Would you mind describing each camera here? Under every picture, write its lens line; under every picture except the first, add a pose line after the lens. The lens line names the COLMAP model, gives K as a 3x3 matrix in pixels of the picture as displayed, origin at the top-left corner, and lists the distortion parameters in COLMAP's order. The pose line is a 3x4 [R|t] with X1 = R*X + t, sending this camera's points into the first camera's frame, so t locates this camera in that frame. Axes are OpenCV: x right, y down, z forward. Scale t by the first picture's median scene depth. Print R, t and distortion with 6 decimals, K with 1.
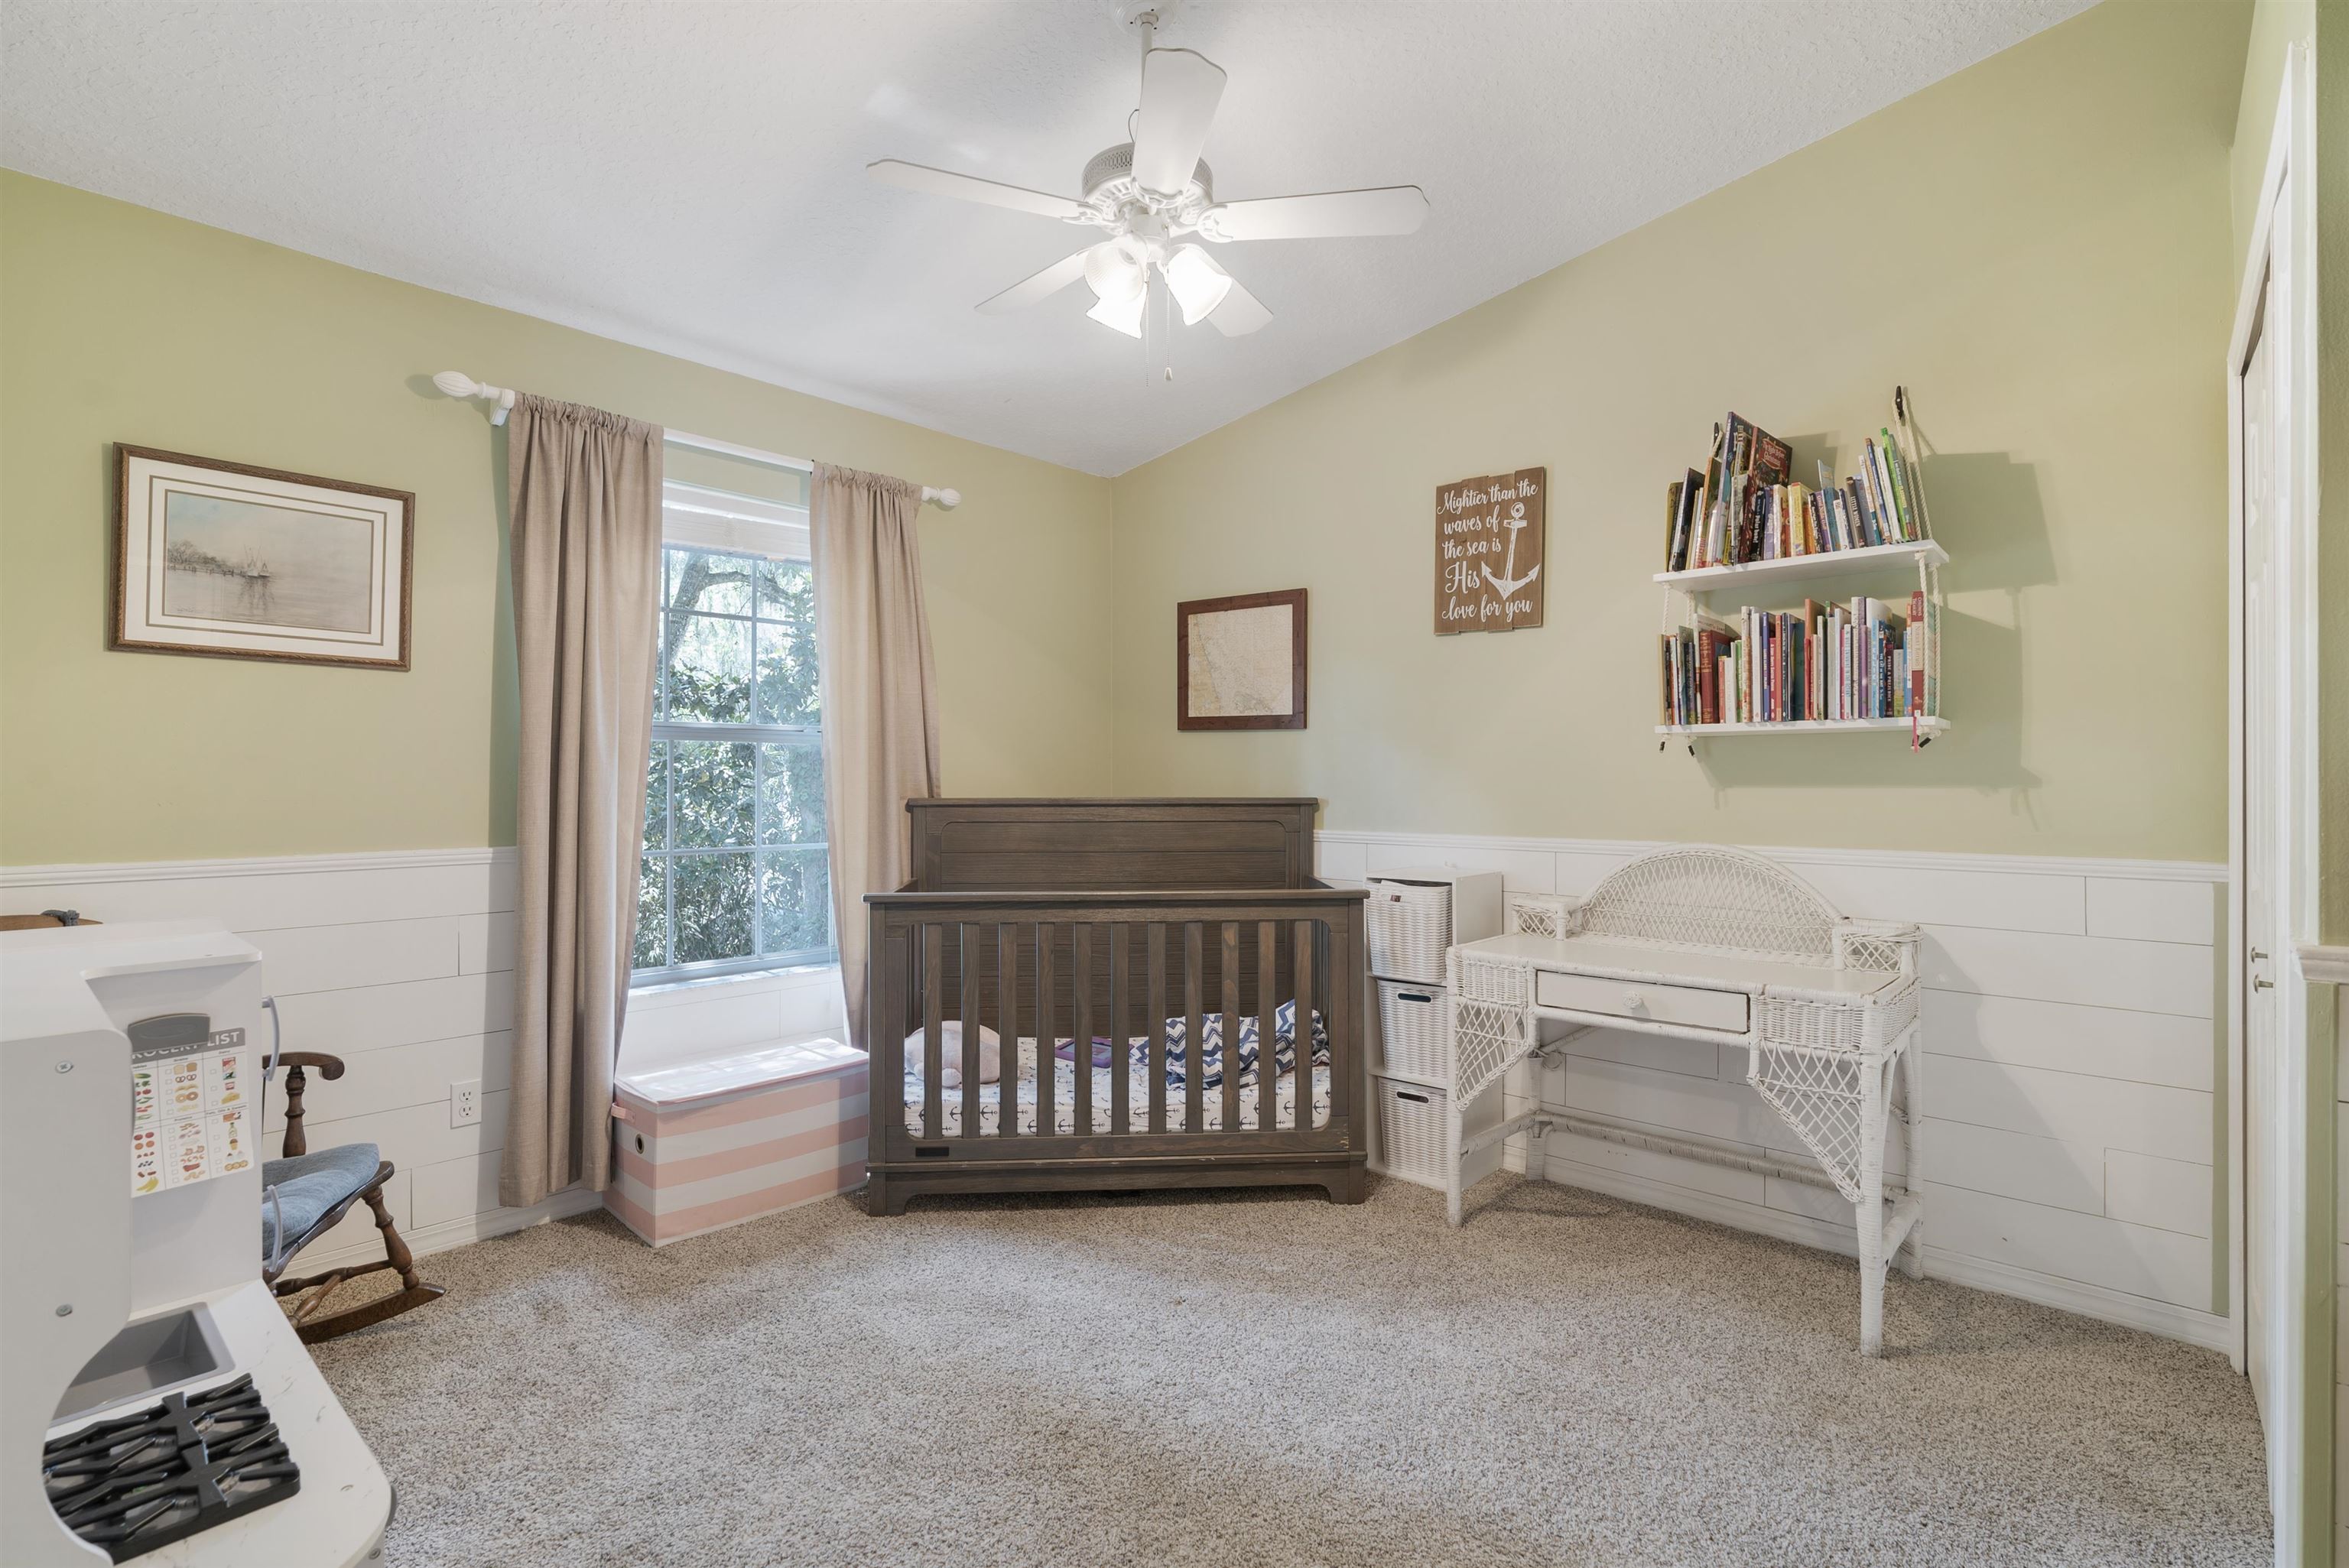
lens RADIAL K [[1080.3, 0, 1174.6], [0, 1080.3, 772.3], [0, 0, 1]] dist [-0.001769, 0.000396]
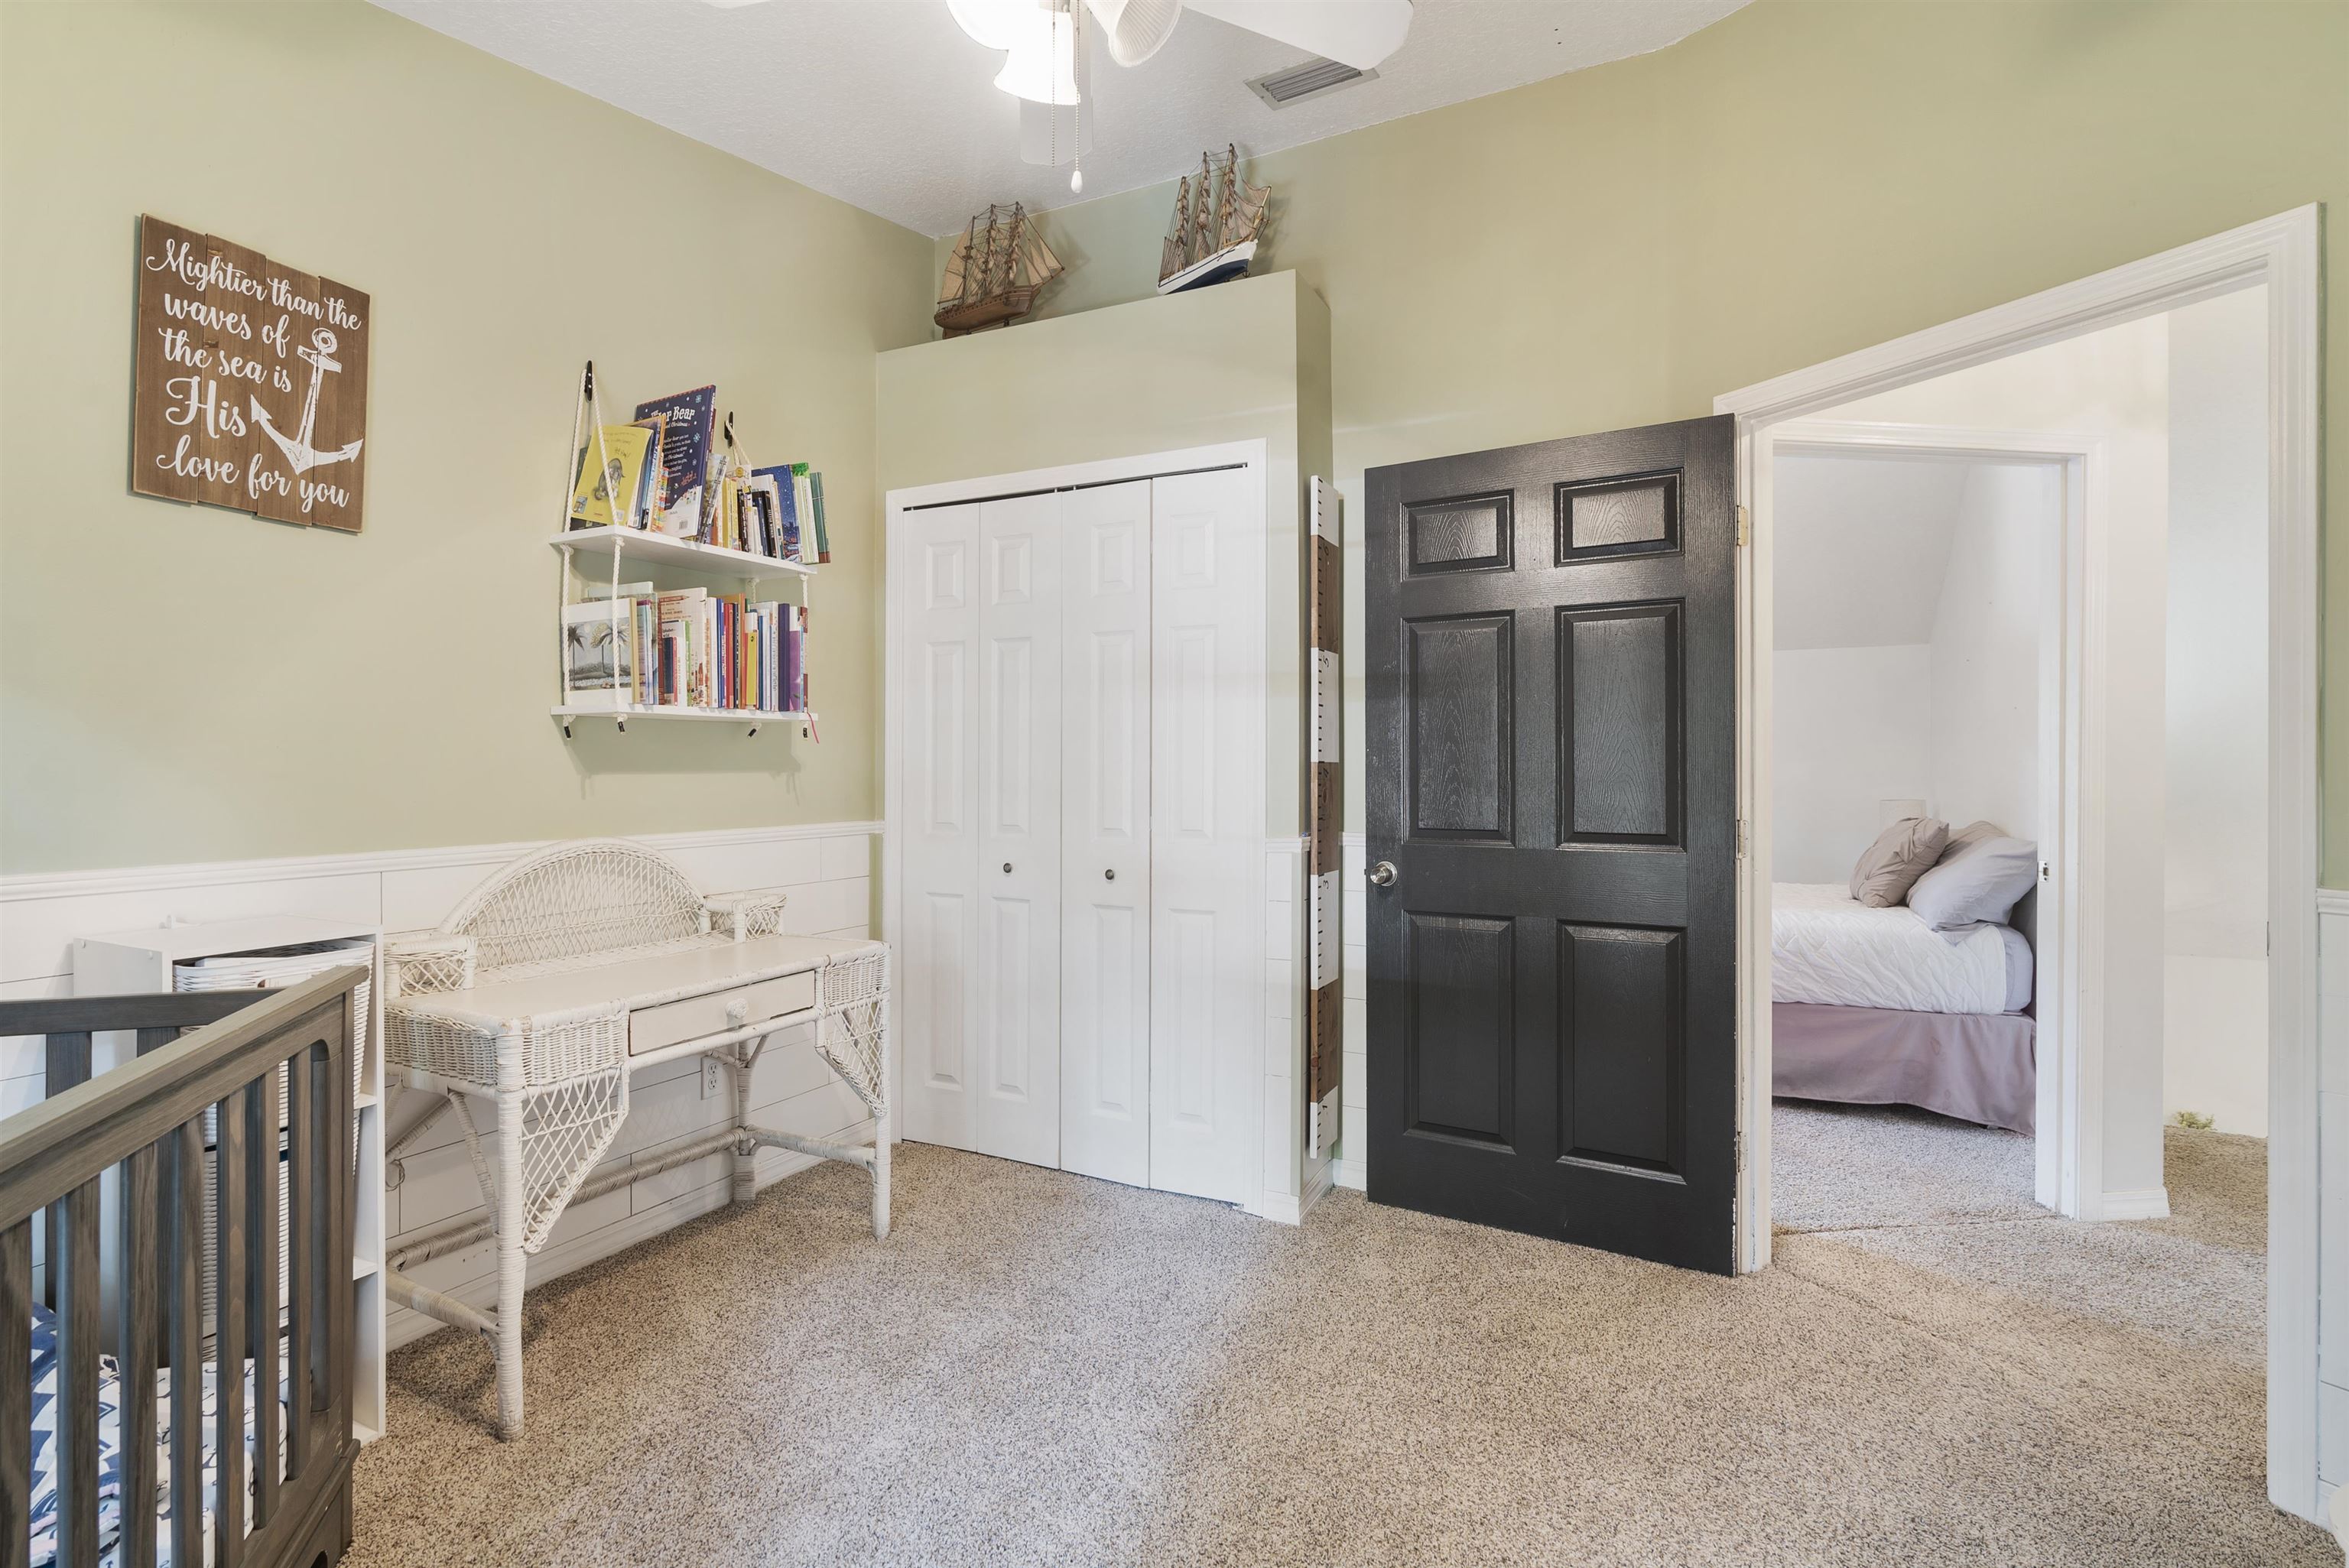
lens RADIAL K [[1080.3, 0, 1172.5], [0, 1080.3, 775.5], [0, 0, 1]] dist [-0.001769, 0.000396]
pose [[-0.244035, -0.007467, 0.969738, -0.416328], [-0.004493, 0.999968, 0.006569, 0.005972], [-0.969756, -0.002754, -0.244061, 0.666901]]
